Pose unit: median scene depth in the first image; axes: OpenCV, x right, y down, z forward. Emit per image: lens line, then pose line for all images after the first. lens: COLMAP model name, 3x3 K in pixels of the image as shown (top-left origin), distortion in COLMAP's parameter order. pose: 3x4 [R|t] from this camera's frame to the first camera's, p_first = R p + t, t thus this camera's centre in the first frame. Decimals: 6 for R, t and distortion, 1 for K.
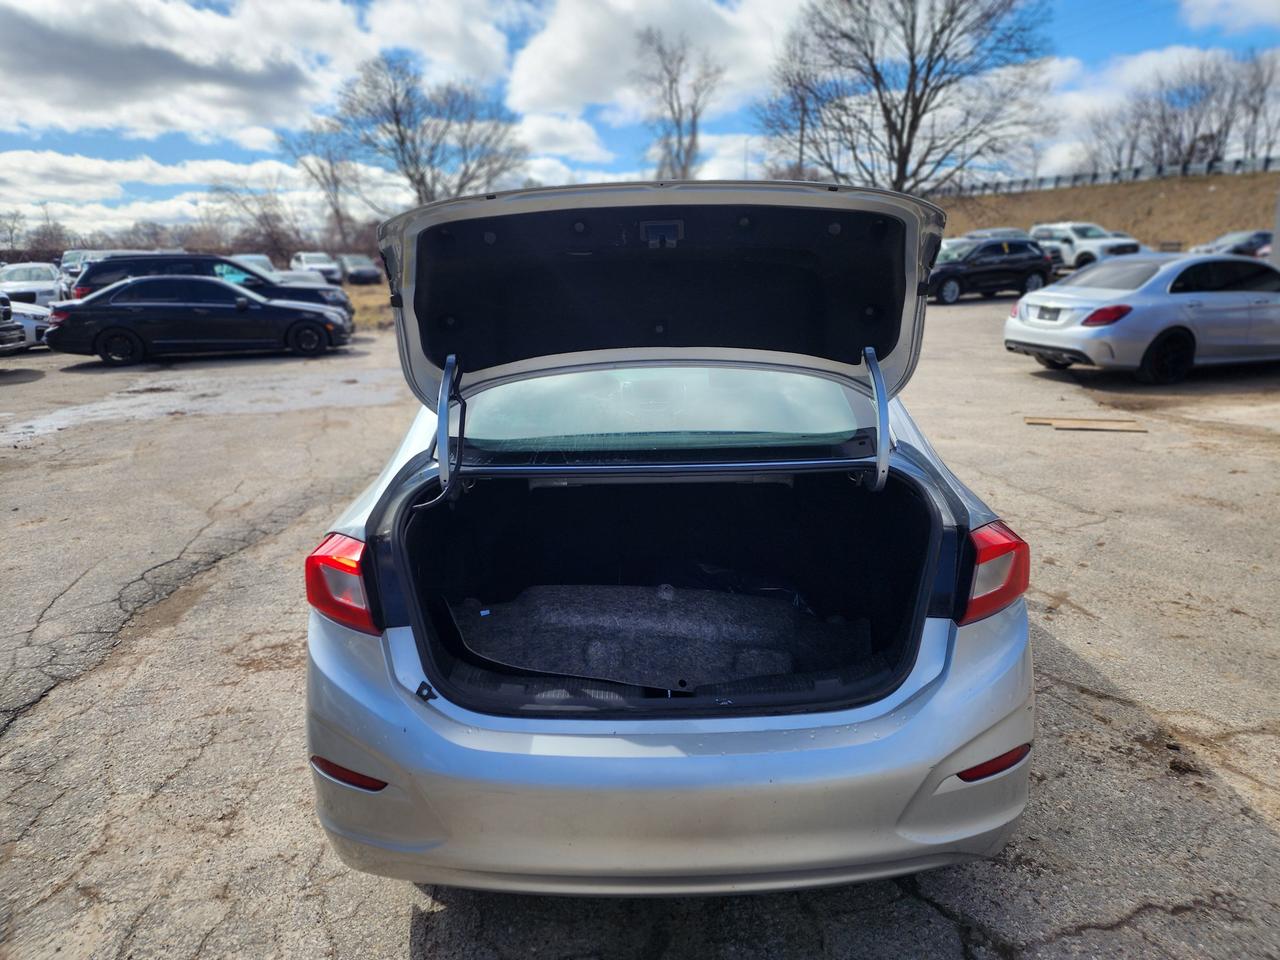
lens RADIAL K [[860.0, 0, 642.8], [0, 860.0, 469.4], [0, 0, 1]] dist [0.066732, -0.054540]
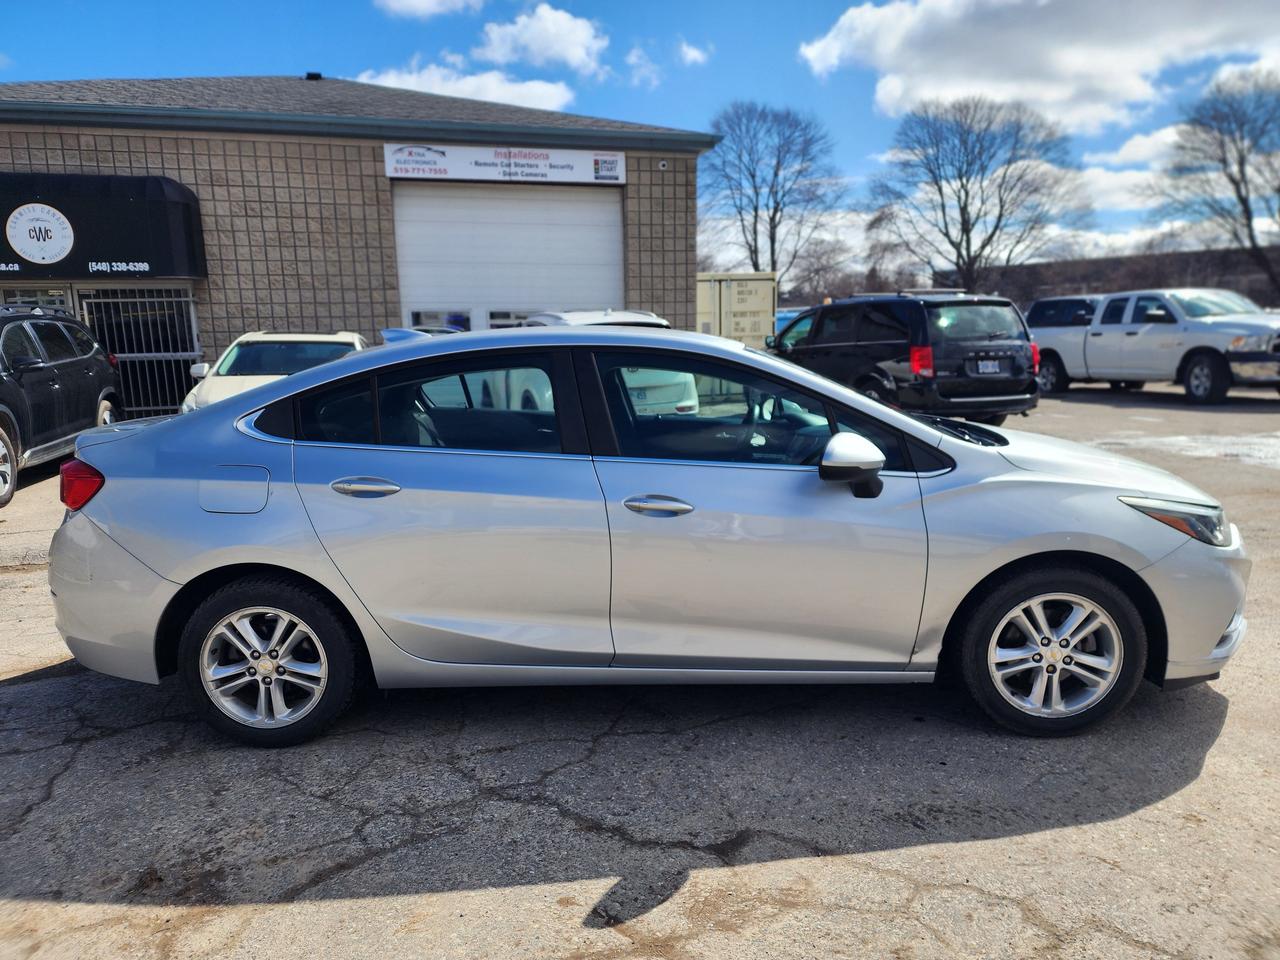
lens RADIAL K [[860.0, 0, 644.9], [0, 860.0, 483.4], [0, 0, 1]] dist [0.066732, -0.054540]
pose [[-0.023820, 0.191735, -0.981158, 0.343398], [-0.208669, 0.958865, 0.192445, -0.076318], [0.977696, 0.209321, 0.017169, 0.344130]]
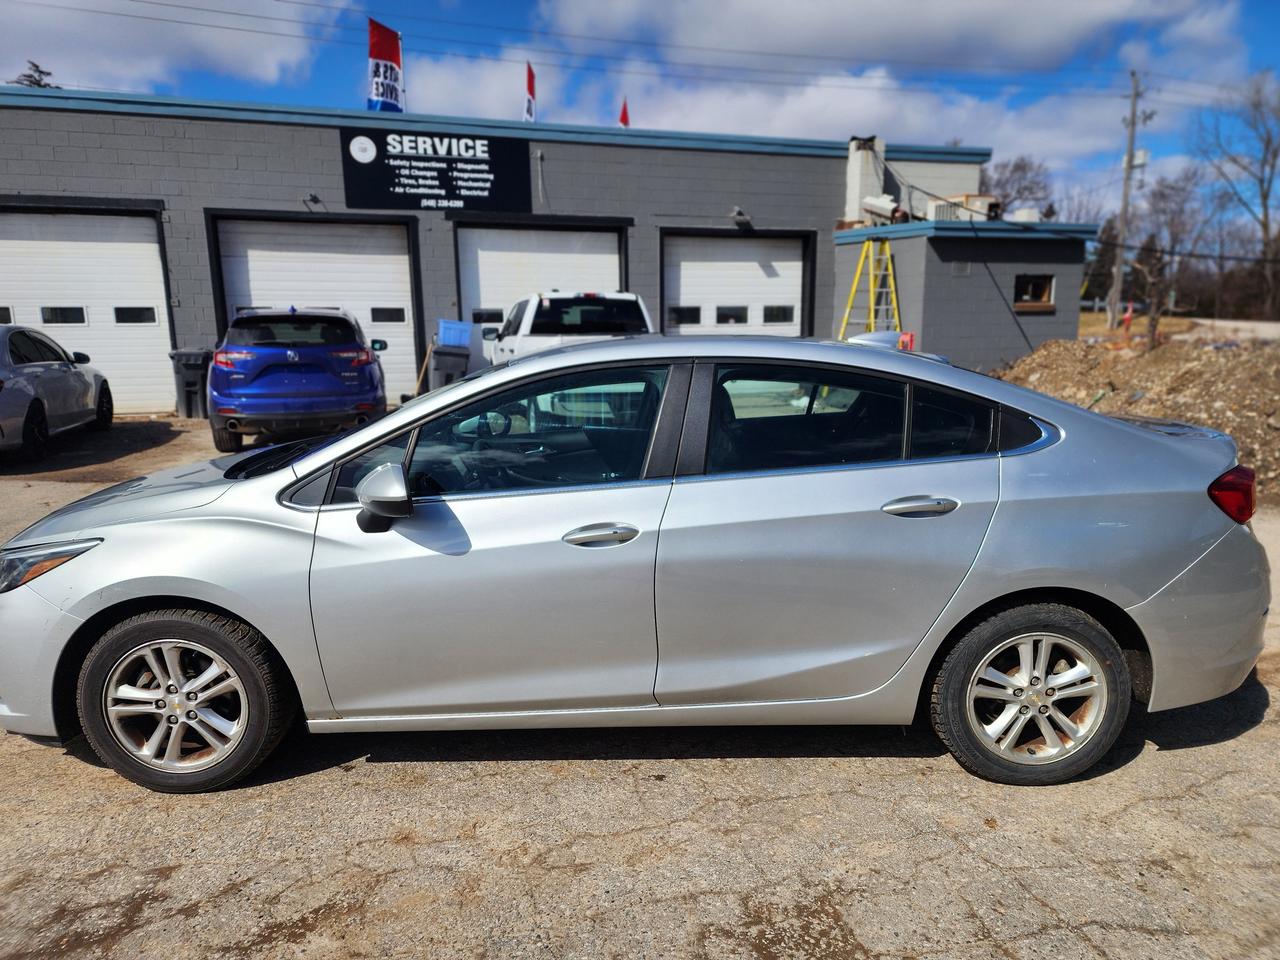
lens RADIAL K [[860.0, 0, 638.5], [0, 860.0, 478.5], [0, 0, 1]] dist [0.066732, -0.054540]
pose [[-0.018350, -0.154469, 0.987827, -0.312689], [0.236166, 0.959367, 0.154406, -0.066370], [-0.971539, 0.236125, 0.018876, 0.335609]]
